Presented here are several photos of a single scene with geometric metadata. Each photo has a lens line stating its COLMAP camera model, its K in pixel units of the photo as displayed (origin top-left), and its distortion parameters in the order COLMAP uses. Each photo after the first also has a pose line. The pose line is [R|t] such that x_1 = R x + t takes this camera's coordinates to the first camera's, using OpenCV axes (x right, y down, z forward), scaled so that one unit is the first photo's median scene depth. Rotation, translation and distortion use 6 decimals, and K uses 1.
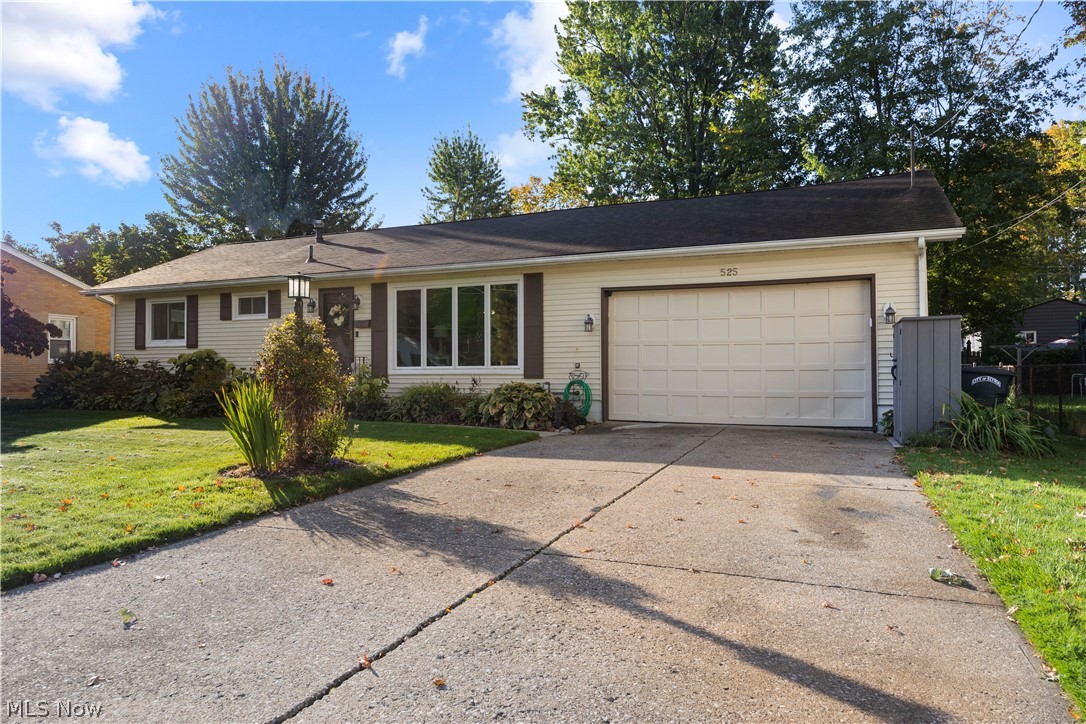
lens RADIAL K [[700.0, 0, 538.1], [0, 700.0, 367.5], [0, 0, 1]] dist [-0.001319, 0.001378]
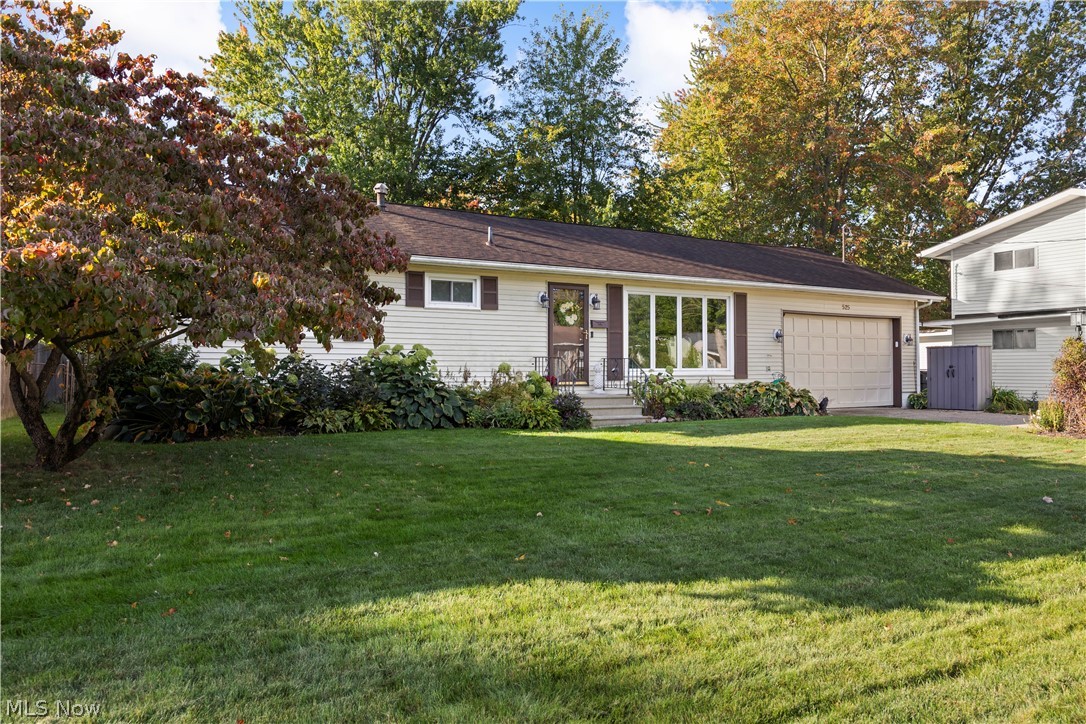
lens RADIAL K [[724.6, 0, 544.0], [0, 724.6, 365.1], [0, 0, 1]] dist [0.001288, -0.000193]
pose [[0.604302, 0.009103, 0.796703, -1.091167], [-0.002295, 0.999950, -0.009685, 0.004159], [-0.796752, 0.004024, 0.604293, 0.453401]]
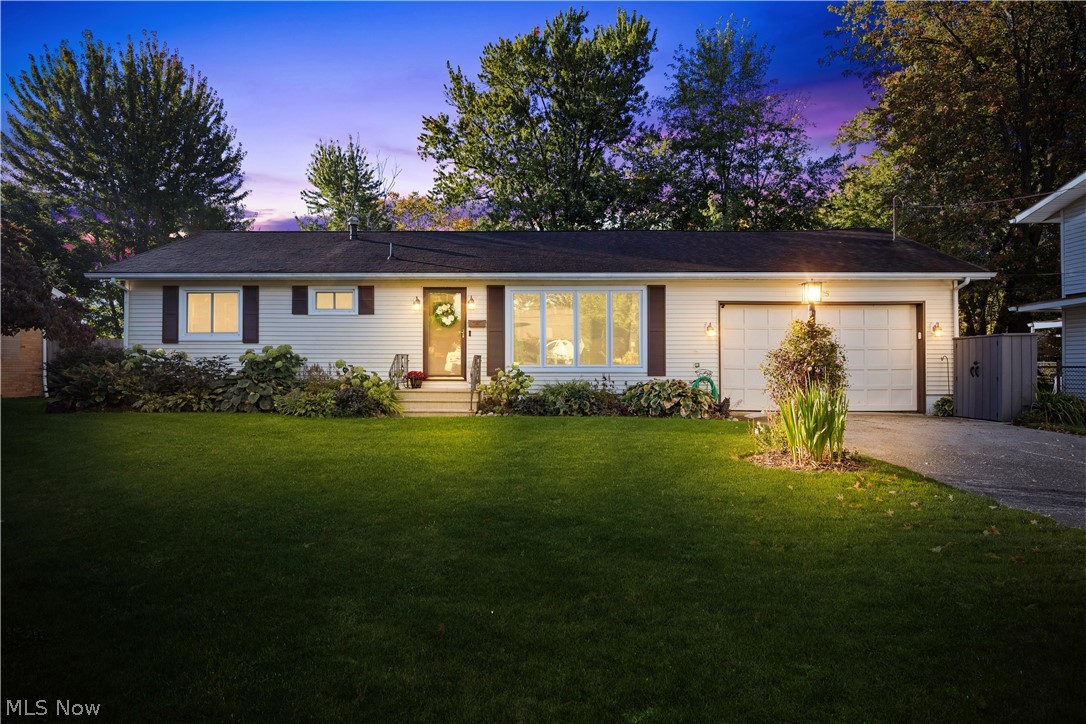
lens RADIAL K [[607.1, 0, 544.6], [0, 607.1, 356.1], [0, 0, 1]] dist [-0.001778, -0.000647]
pose [[0.920801, 0.012460, 0.389835, -0.506592], [-0.005262, 0.999795, -0.019527, 0.002954], [-0.389998, 0.015929, 0.920678, 0.133007]]
